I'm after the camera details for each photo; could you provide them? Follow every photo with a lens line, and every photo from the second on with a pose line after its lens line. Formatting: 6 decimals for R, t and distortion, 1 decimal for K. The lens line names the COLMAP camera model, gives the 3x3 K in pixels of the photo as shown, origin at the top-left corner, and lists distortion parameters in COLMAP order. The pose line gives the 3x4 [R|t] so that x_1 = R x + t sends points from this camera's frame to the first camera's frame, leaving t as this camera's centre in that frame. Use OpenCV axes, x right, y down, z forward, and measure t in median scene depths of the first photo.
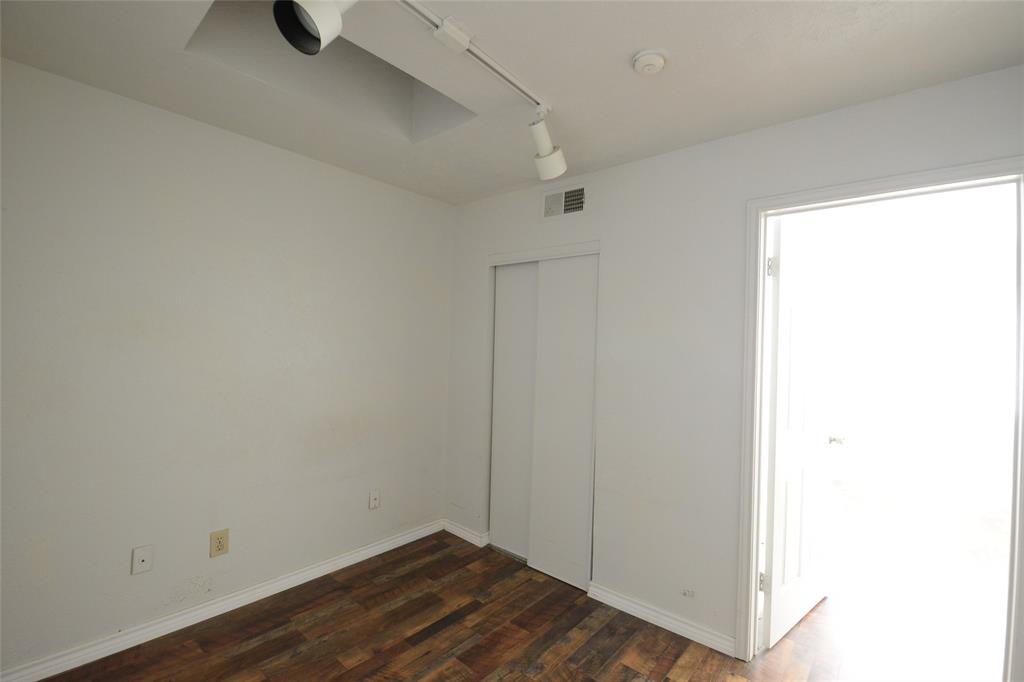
lens RADIAL K [[448.4, 0, 510.6], [0, 448.4, 342.1], [0, 0, 1]] dist [-0.013337, -0.002719]
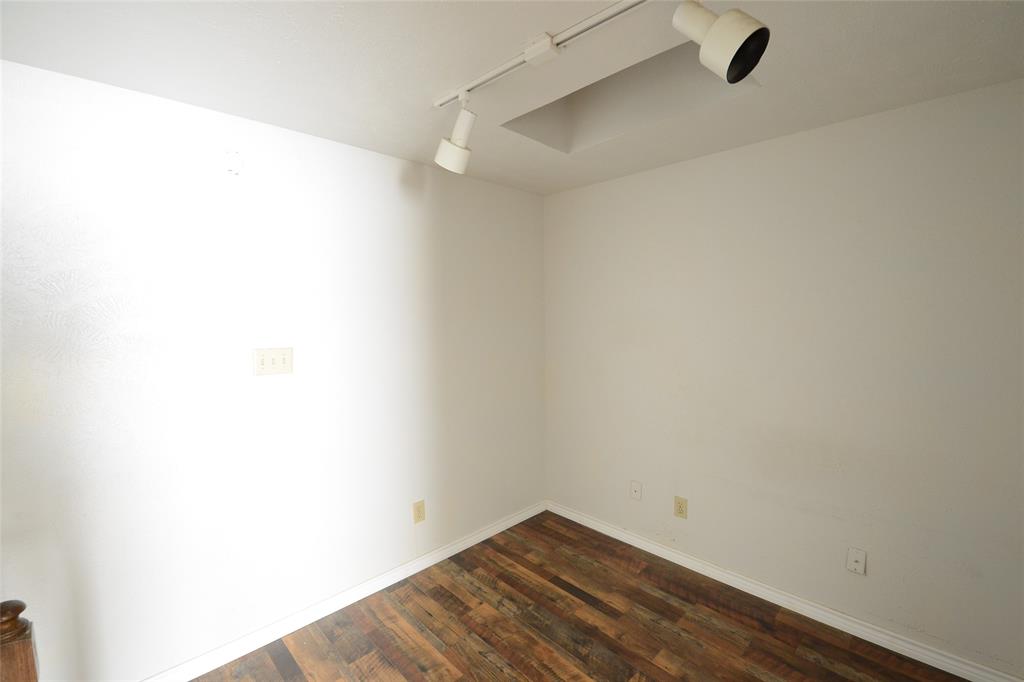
lens RADIAL K [[448.4, 0, 510.6], [0, 448.4, 336.2], [0, 0, 1]] dist [-0.013337, -0.002719]
pose [[-0.086558, 0.011748, -0.996178, 0.555922], [-0.006914, 0.999899, 0.012392, 0.001839], [0.996223, 0.007960, -0.086468, 0.668494]]
